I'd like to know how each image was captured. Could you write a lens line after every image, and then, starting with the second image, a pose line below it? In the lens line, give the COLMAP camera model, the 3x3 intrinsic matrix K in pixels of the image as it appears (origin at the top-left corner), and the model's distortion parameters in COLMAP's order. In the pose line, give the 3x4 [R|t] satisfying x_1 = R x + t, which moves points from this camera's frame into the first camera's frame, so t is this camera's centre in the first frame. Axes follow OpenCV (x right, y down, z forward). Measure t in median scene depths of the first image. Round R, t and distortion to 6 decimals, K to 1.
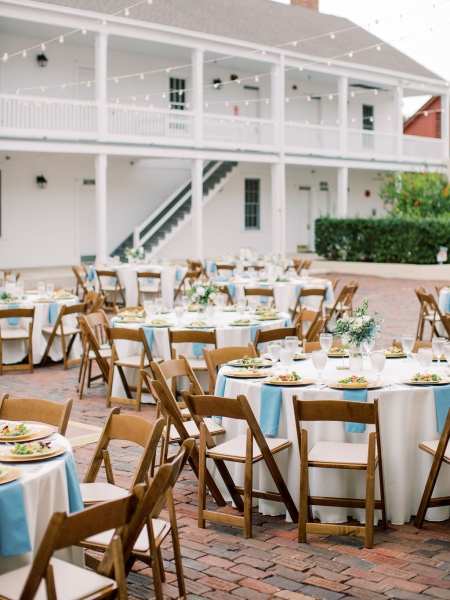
lens RADIAL K [[992.2, 0, 225.0], [0, 992.2, 300.0], [0, 0, 1]] dist [-0.185457, 0.027414]
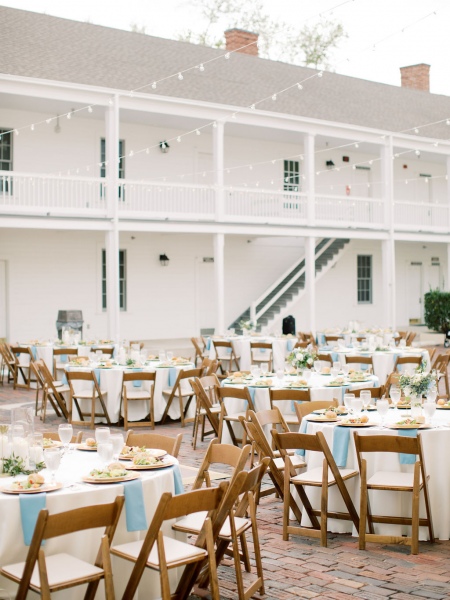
lens RADIAL K [[992.2, 0, 225.0], [0, 992.2, 300.0], [0, 0, 1]] dist [-0.185457, 0.027414]
pose [[0.992381, -0.005273, -0.123093, 0.026868], [-0.004022, 0.997165, -0.075144, 0.010478], [0.123141, 0.075067, 0.989546, -0.126688]]
